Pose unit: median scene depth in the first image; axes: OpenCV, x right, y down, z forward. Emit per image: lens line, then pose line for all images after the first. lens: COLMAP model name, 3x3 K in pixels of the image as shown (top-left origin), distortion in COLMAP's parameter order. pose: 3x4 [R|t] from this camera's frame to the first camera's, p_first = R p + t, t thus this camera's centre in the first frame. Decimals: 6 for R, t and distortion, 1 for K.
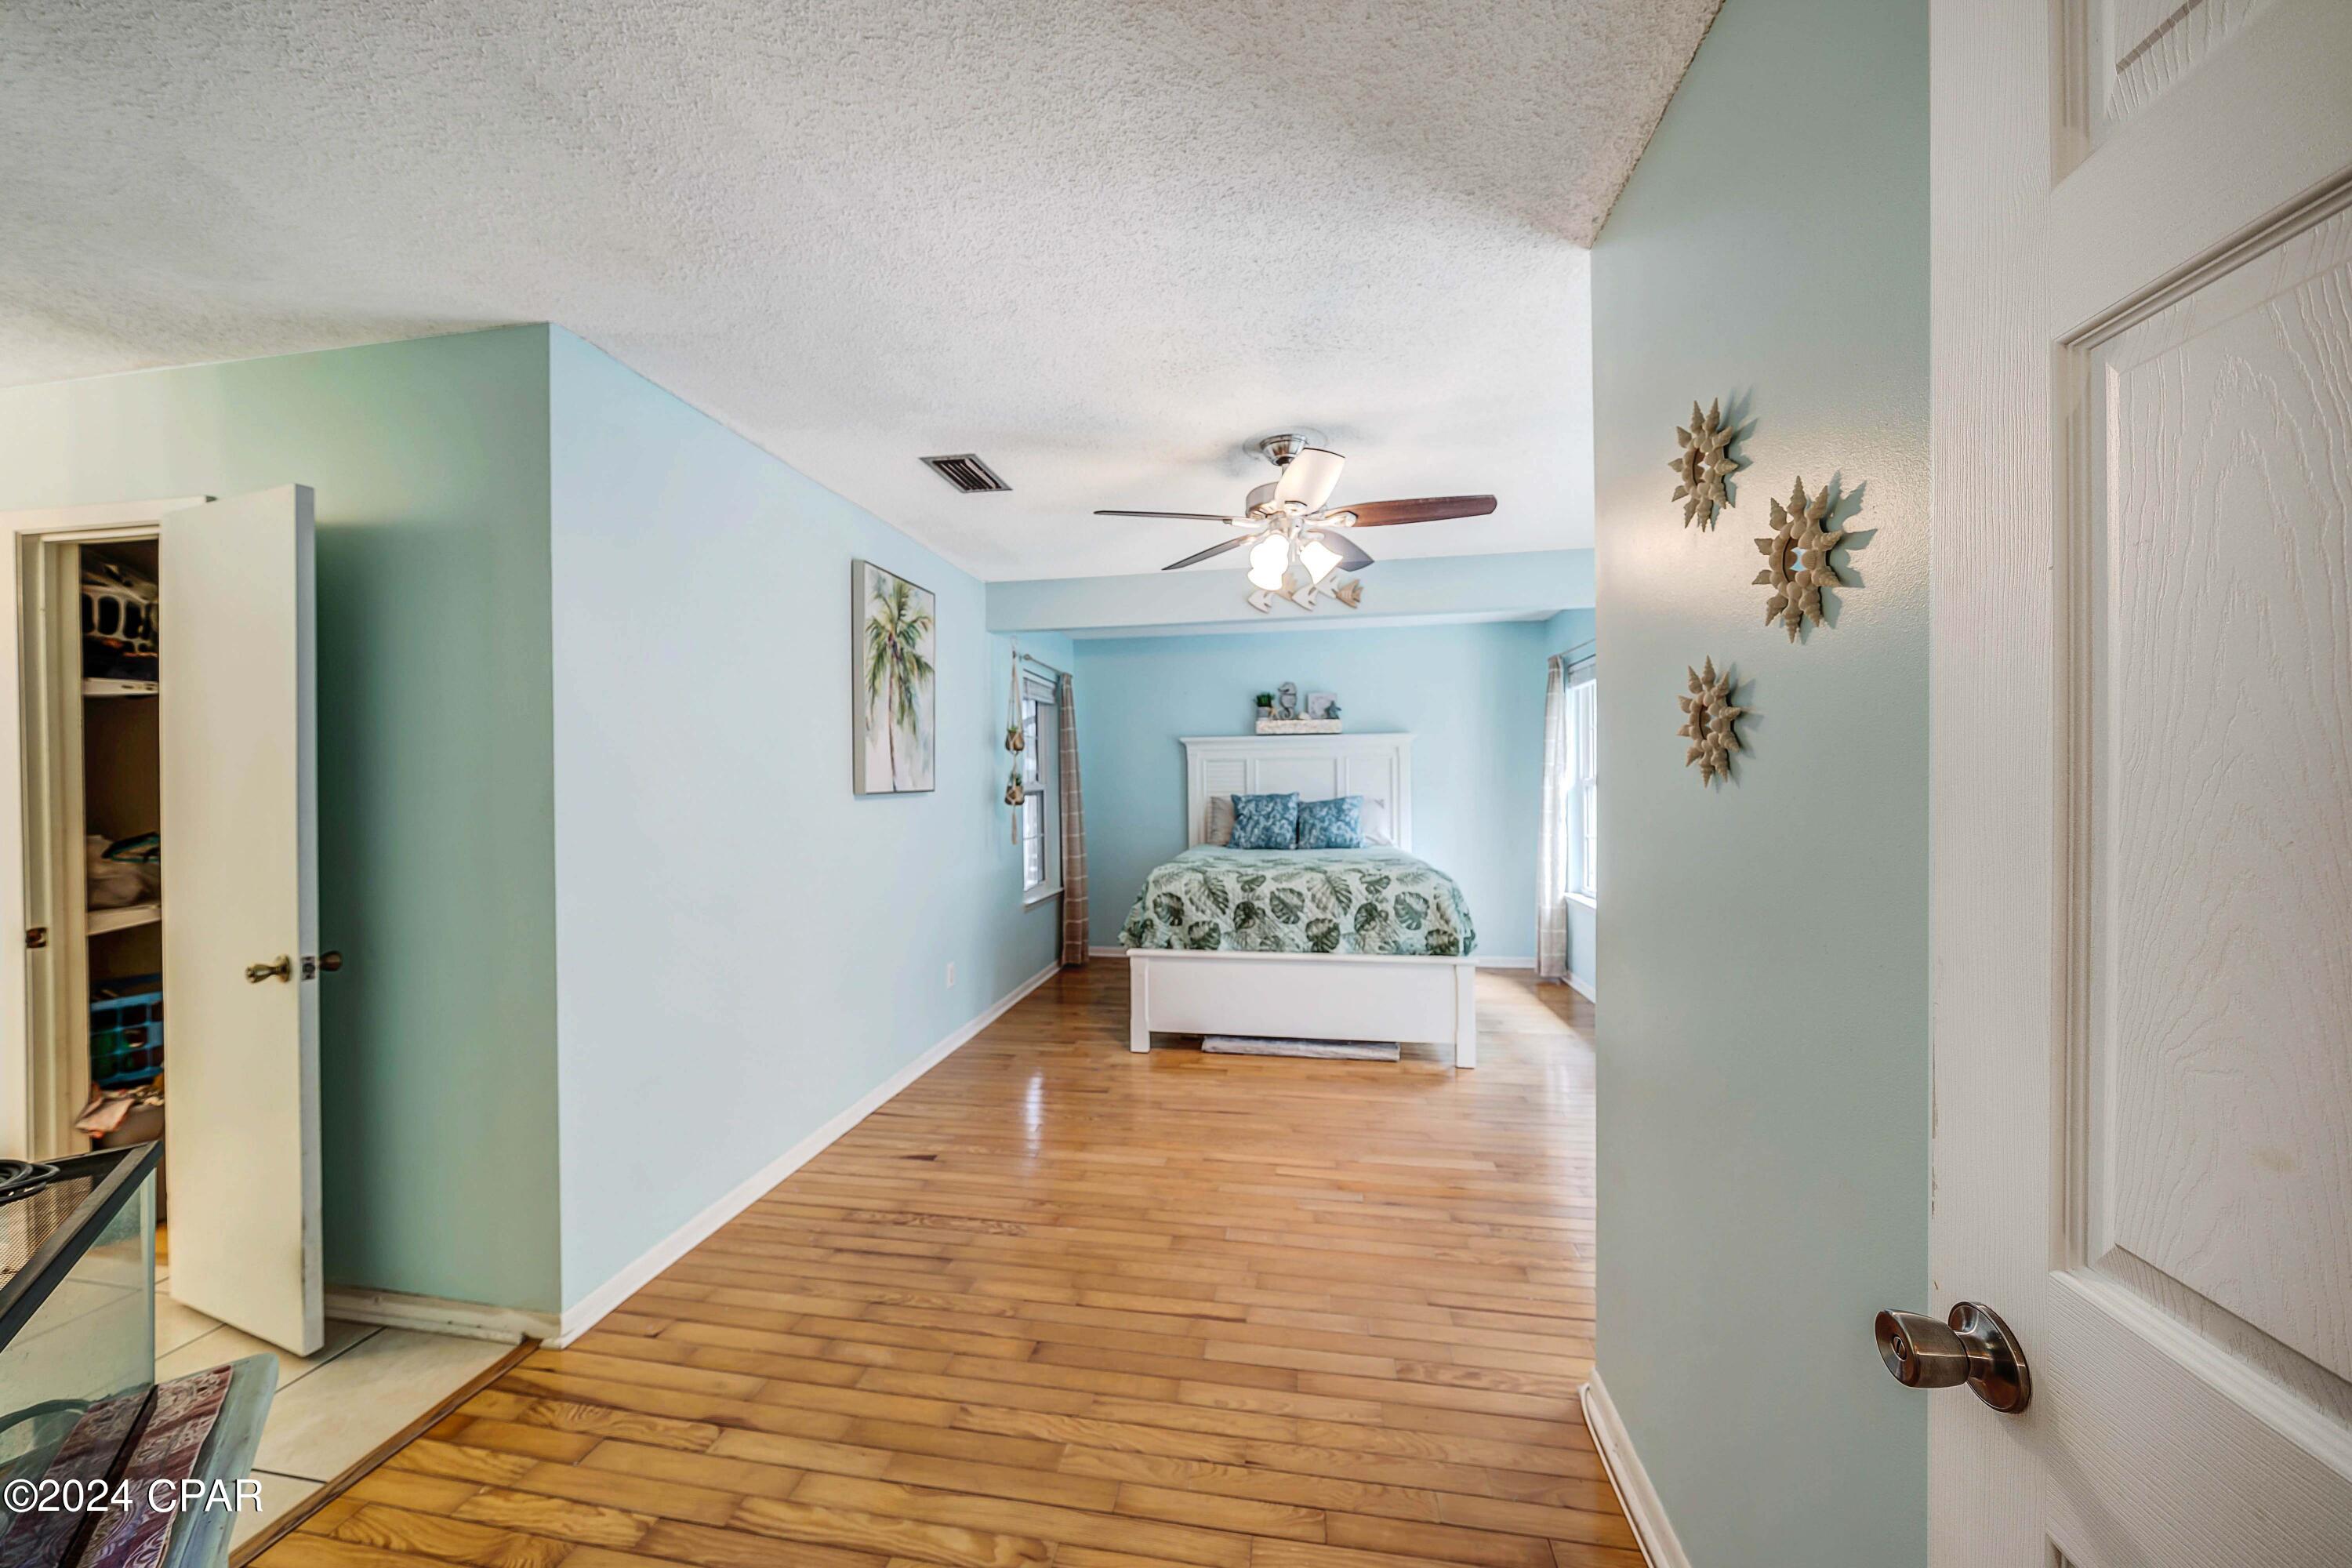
lens RADIAL K [[809.3, 0, 1167.0], [0, 809.3, 777.7], [0, 0, 1]] dist [-0.003130, -0.000025]
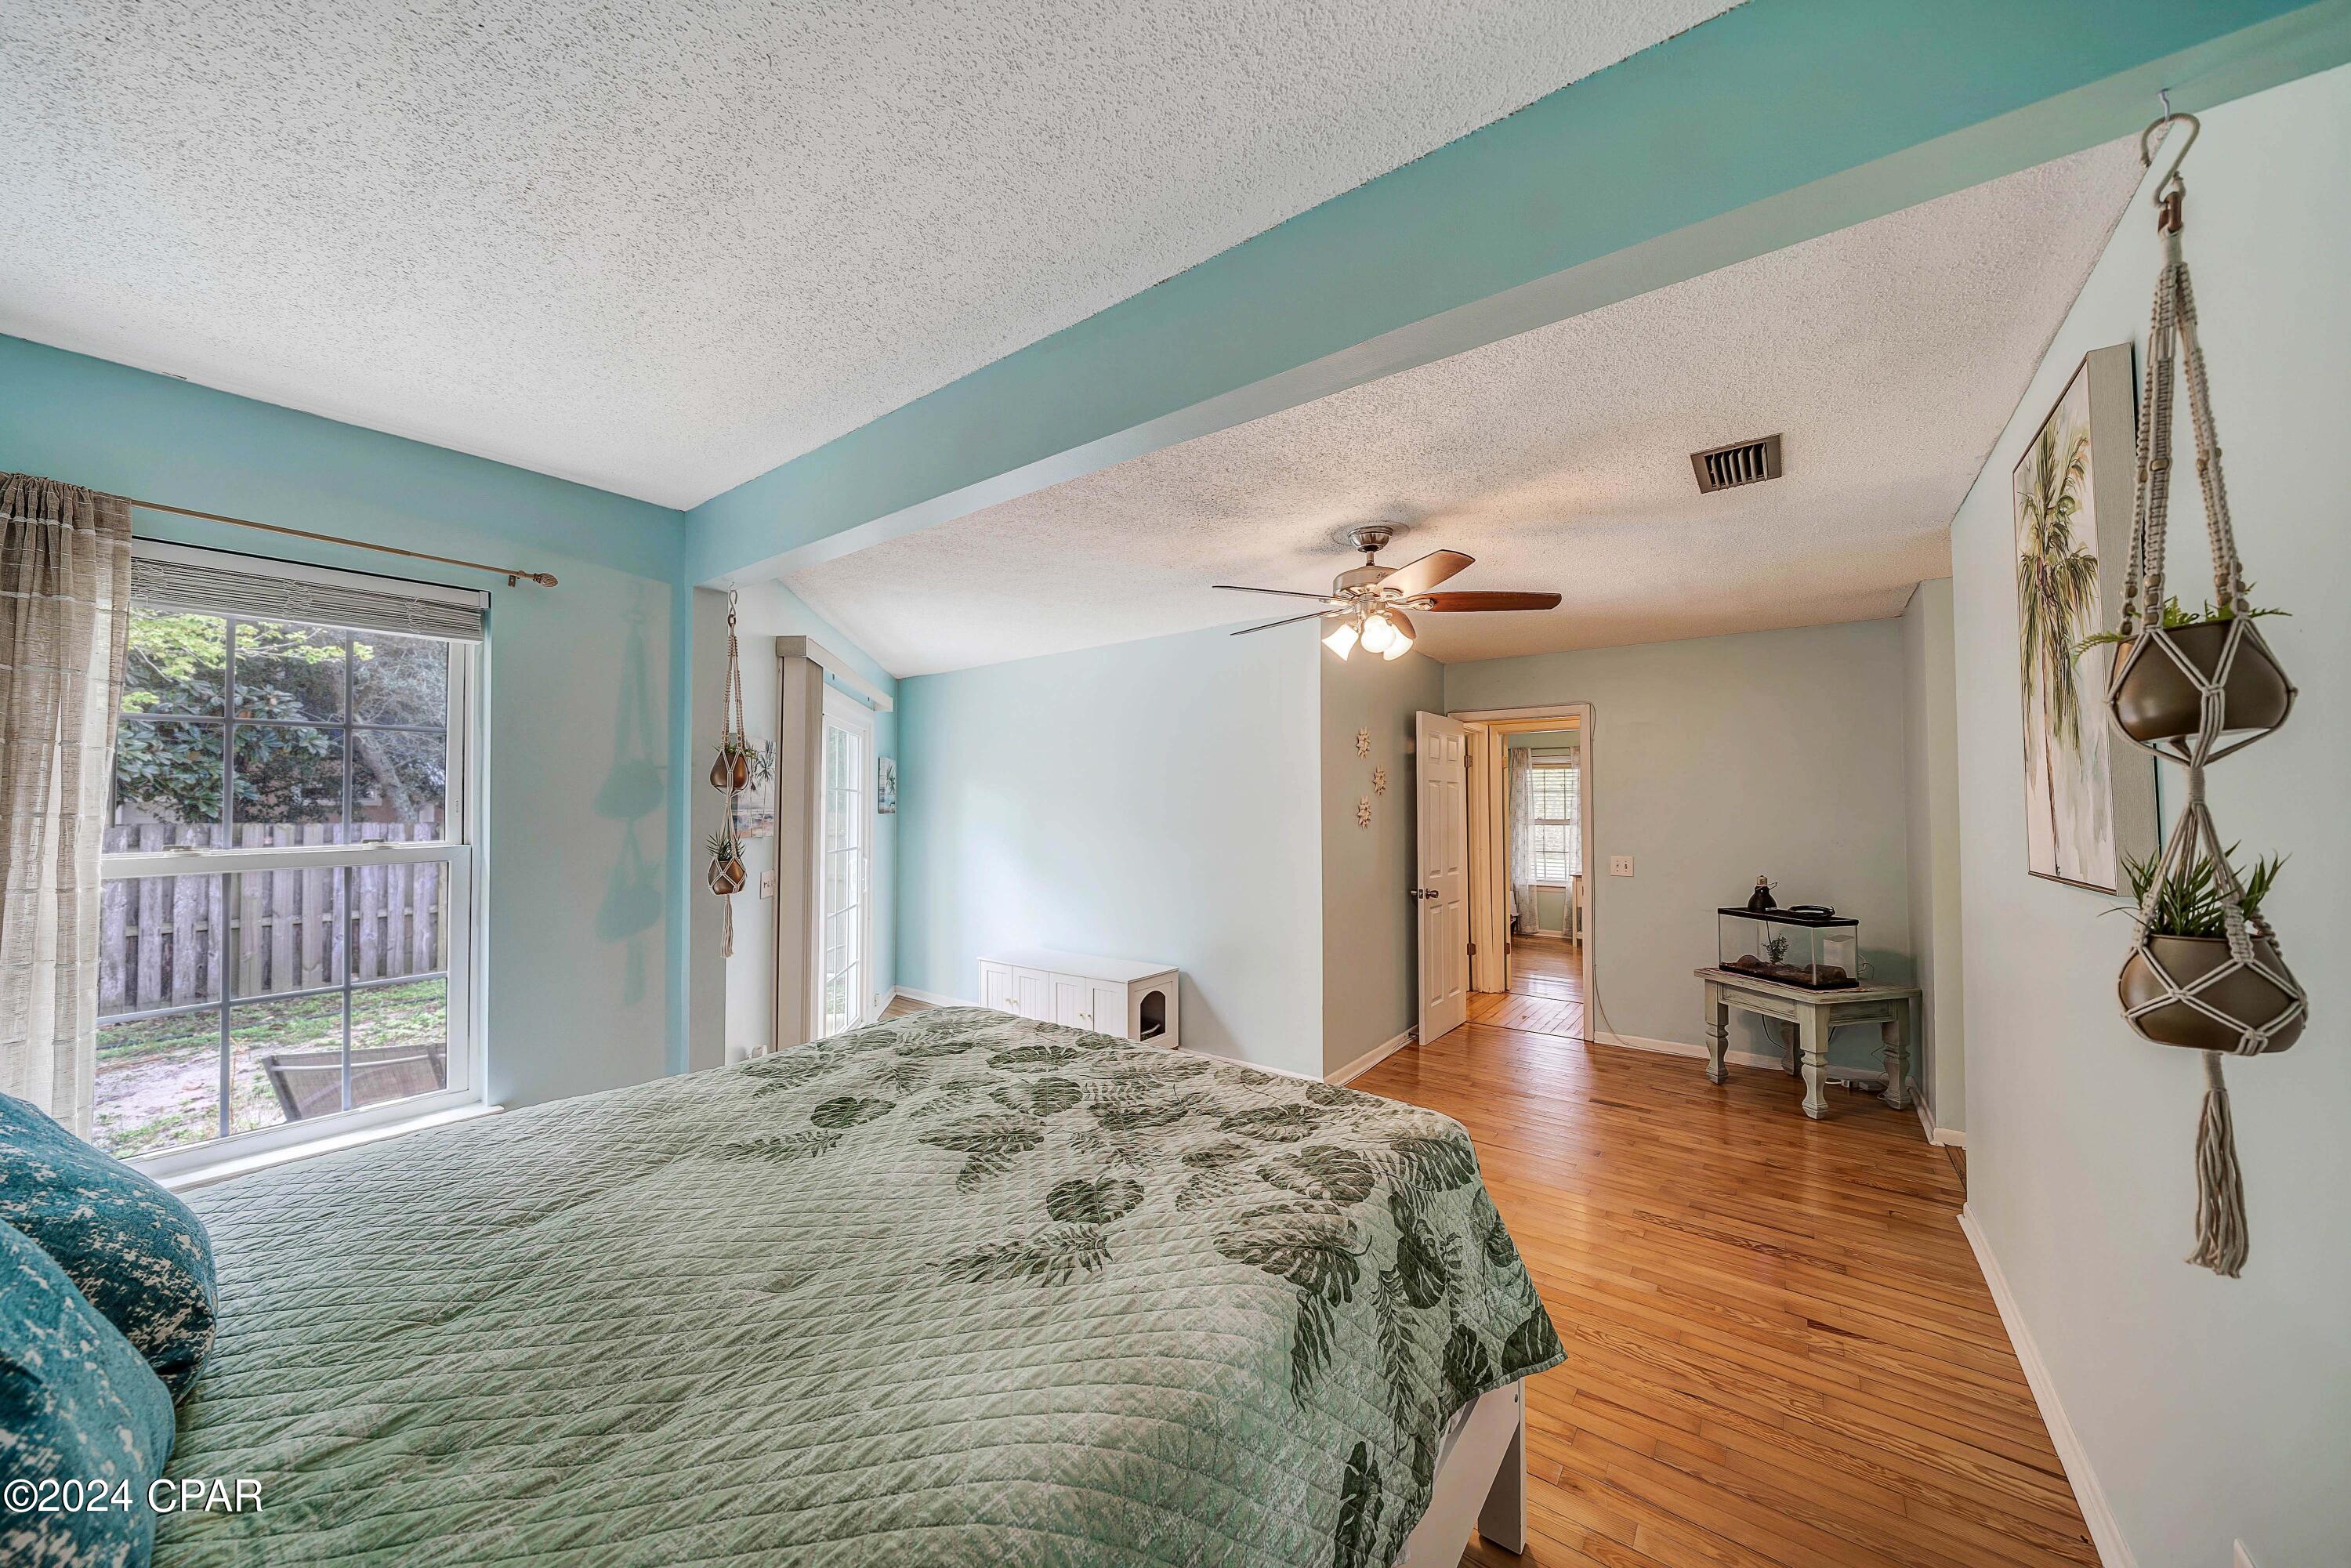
lens RADIAL K [[808.9, 0, 1171.3], [0, 808.9, 797.0], [0, 0, 1]] dist [-0.003130, -0.000025]
pose [[-0.885076, 0.018072, 0.465096, -0.130399], [0.011773, 0.999795, -0.016446, -0.038857], [-0.465298, -0.009080, -0.885107, 2.272073]]
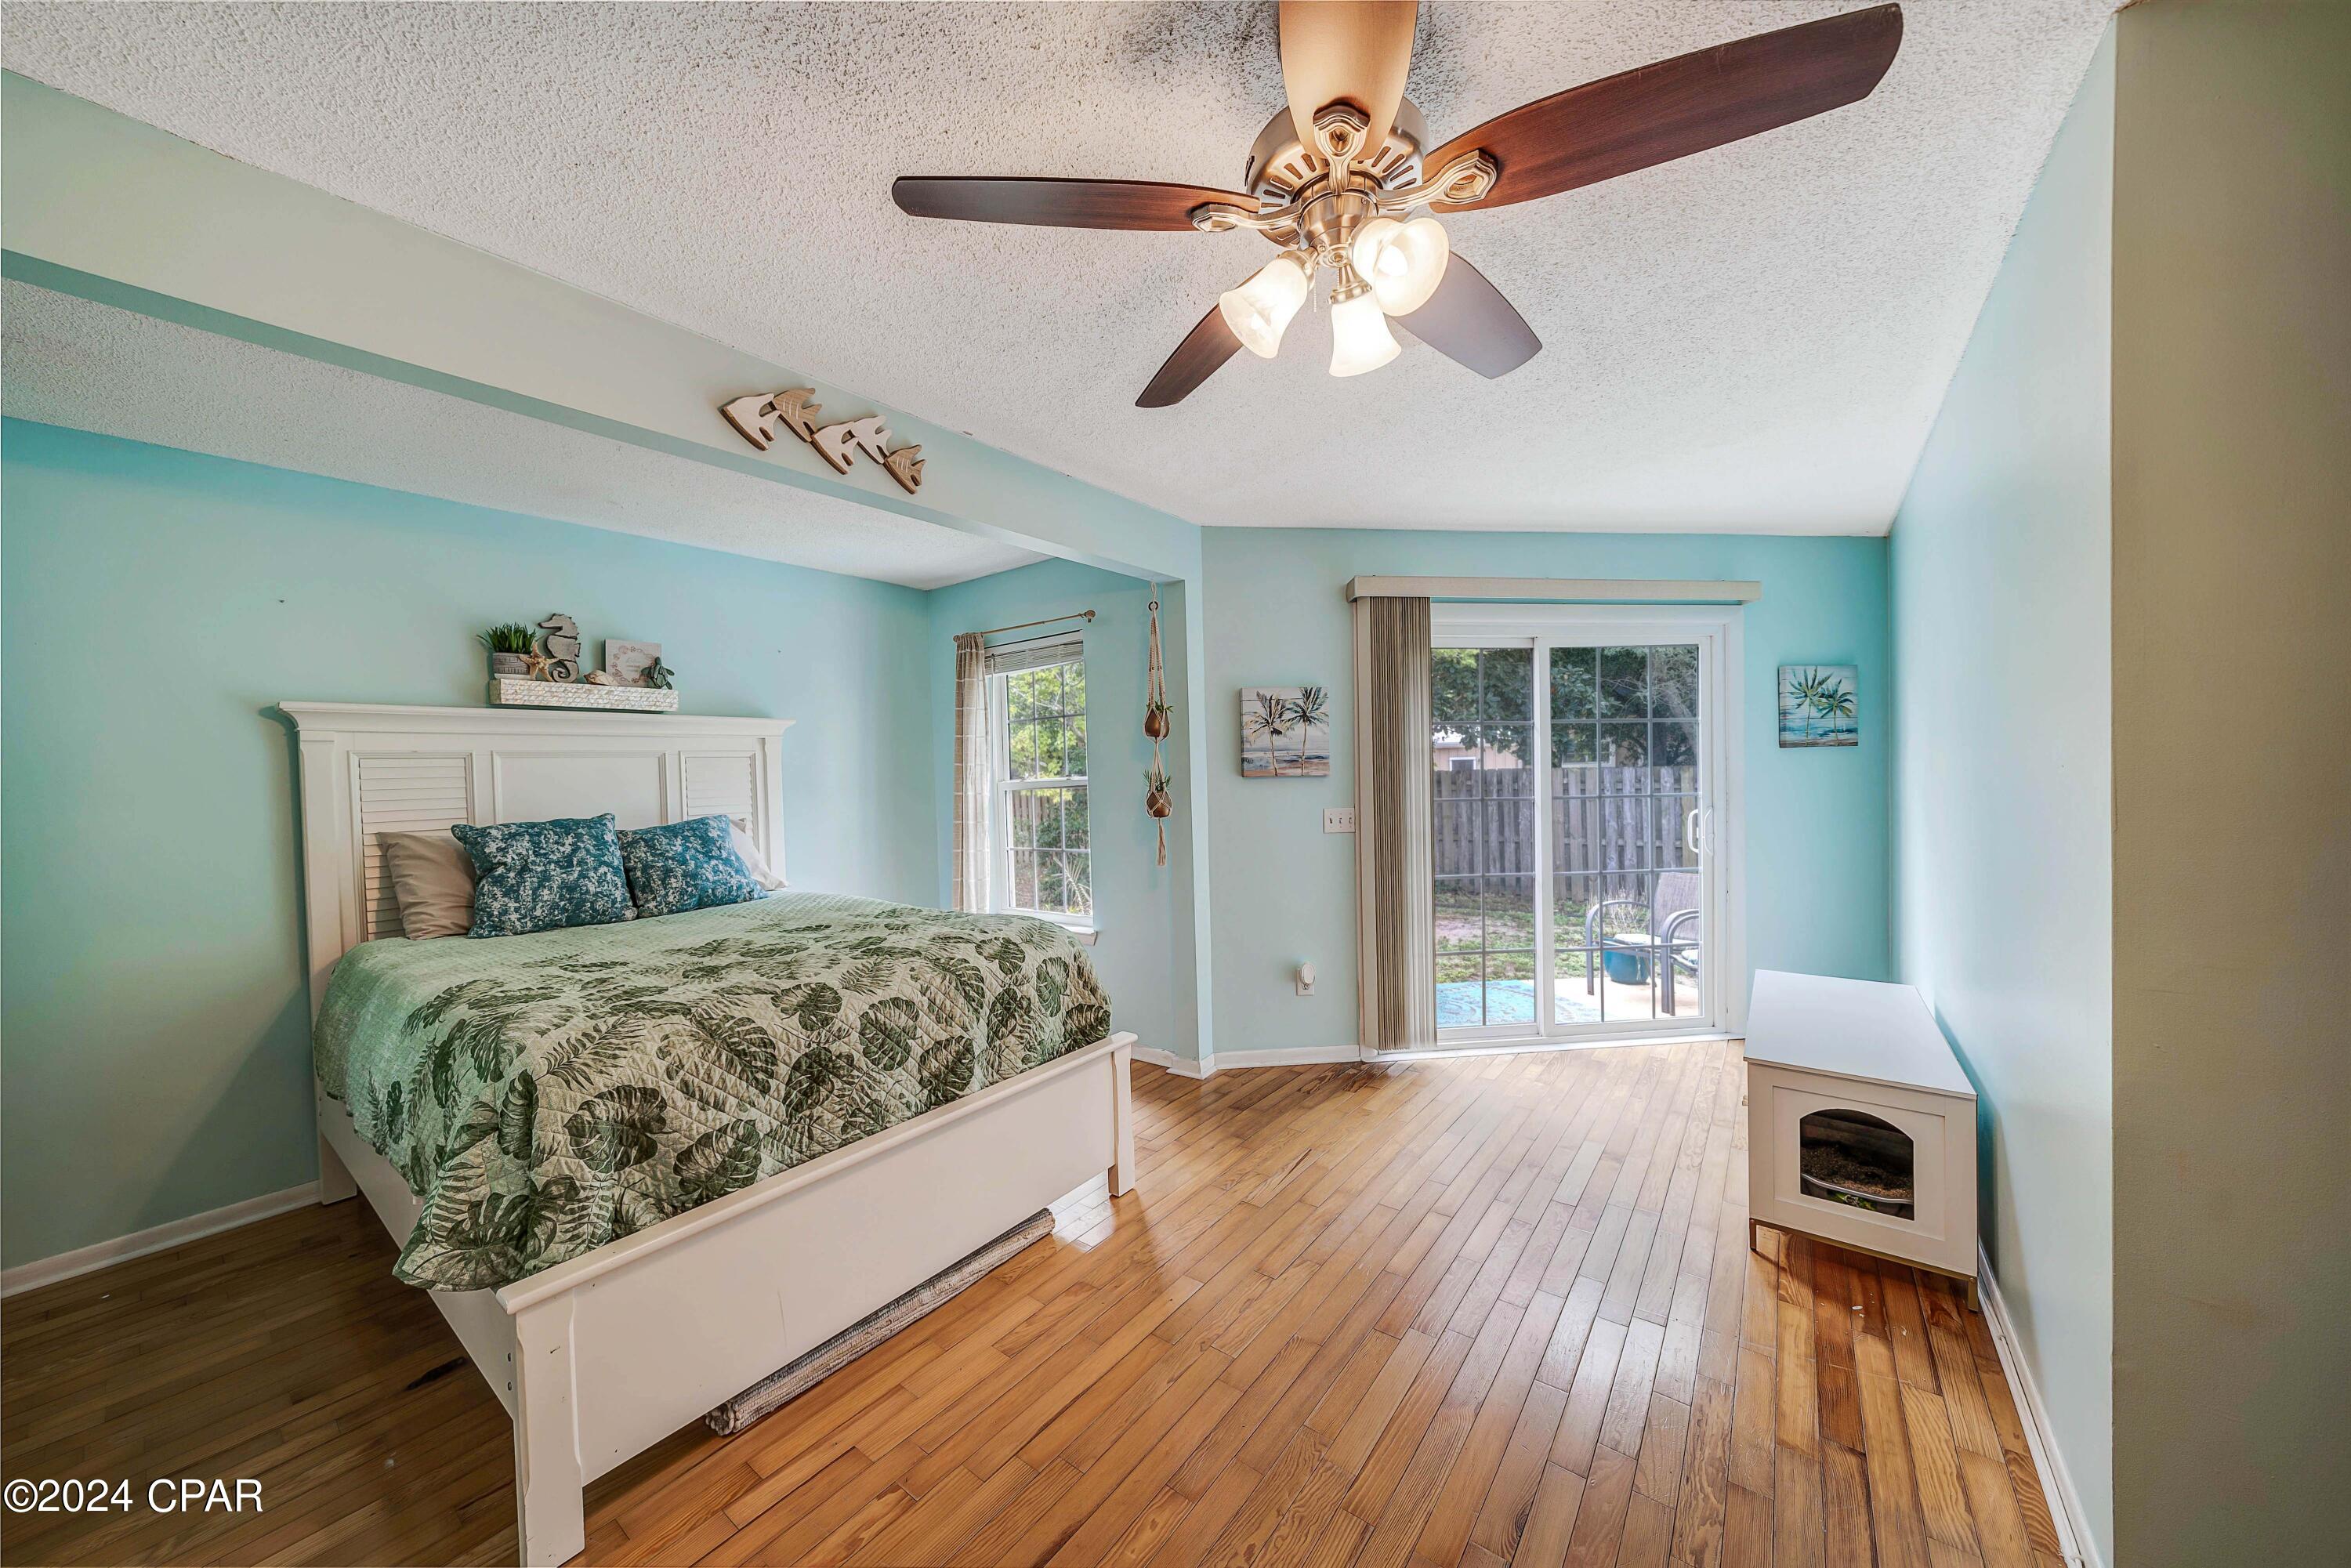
lens RADIAL K [[808.9, 0, 1168.0], [0, 808.9, 778.6], [0, 0, 1]] dist [-0.003130, -0.000025]
pose [[0.481041, -0.009462, 0.876647, -0.204189], [0.019892, 0.999802, -0.000124, 0.001998], [-0.876472, 0.017498, 0.481134, 0.586102]]
